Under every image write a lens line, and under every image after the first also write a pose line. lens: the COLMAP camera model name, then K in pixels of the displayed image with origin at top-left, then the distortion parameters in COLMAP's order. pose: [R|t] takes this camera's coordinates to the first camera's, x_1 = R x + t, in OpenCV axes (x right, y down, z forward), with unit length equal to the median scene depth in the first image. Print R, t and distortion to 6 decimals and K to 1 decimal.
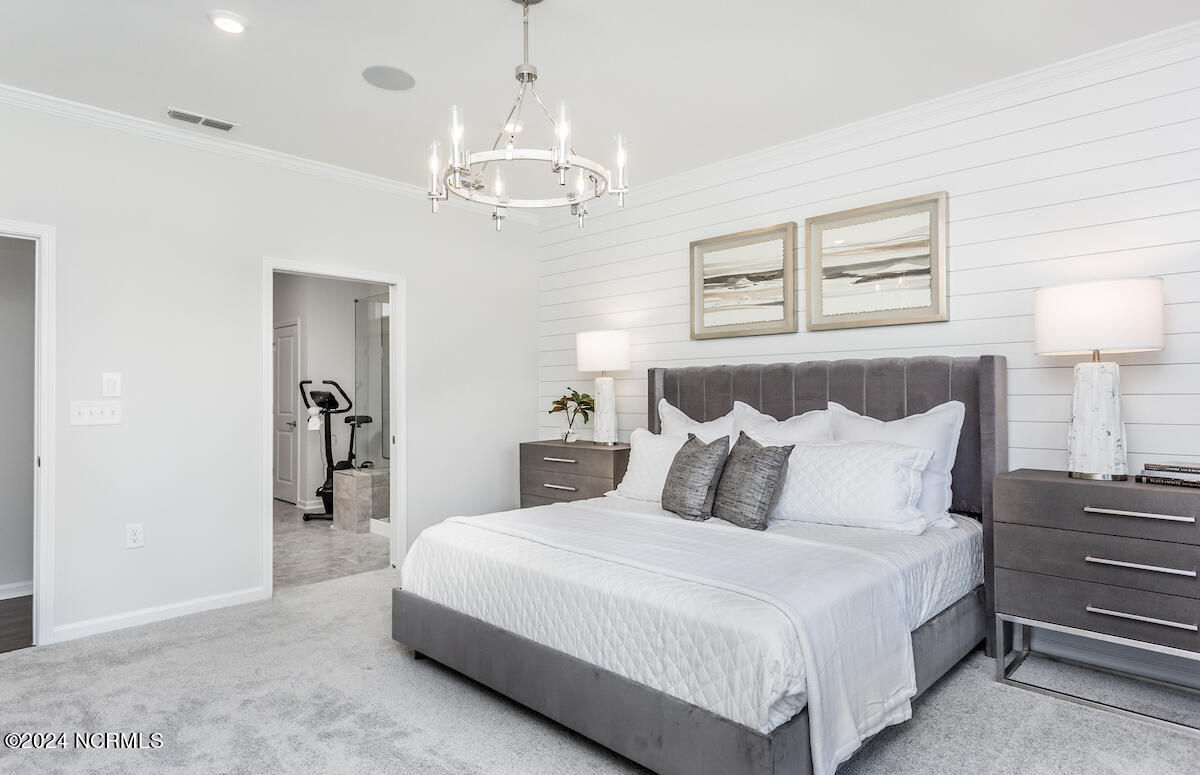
lens RADIAL K [[686.0, 0, 600.0], [0, 686.0, 387.5], [0, 0, 1]] dist [-0.002420, -0.001430]
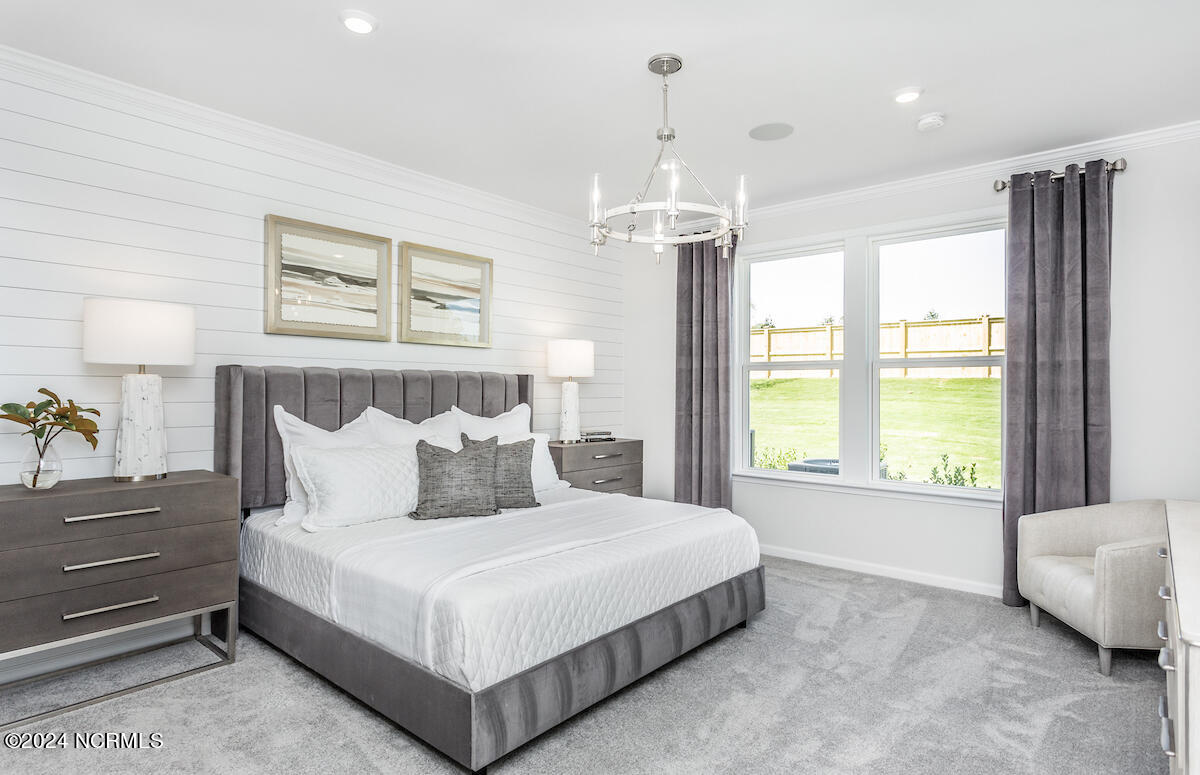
lens RADIAL K [[627.9, 0, 600.0], [0, 627.9, 387.5], [0, 0, 1]] dist [0.000522, 0.000354]
pose [[-0.059961, 0.020807, 0.997984, -0.691347], [-0.001543, 0.999780, -0.020937, 0.010584], [-0.998200, -0.002796, -0.059916, 0.710654]]
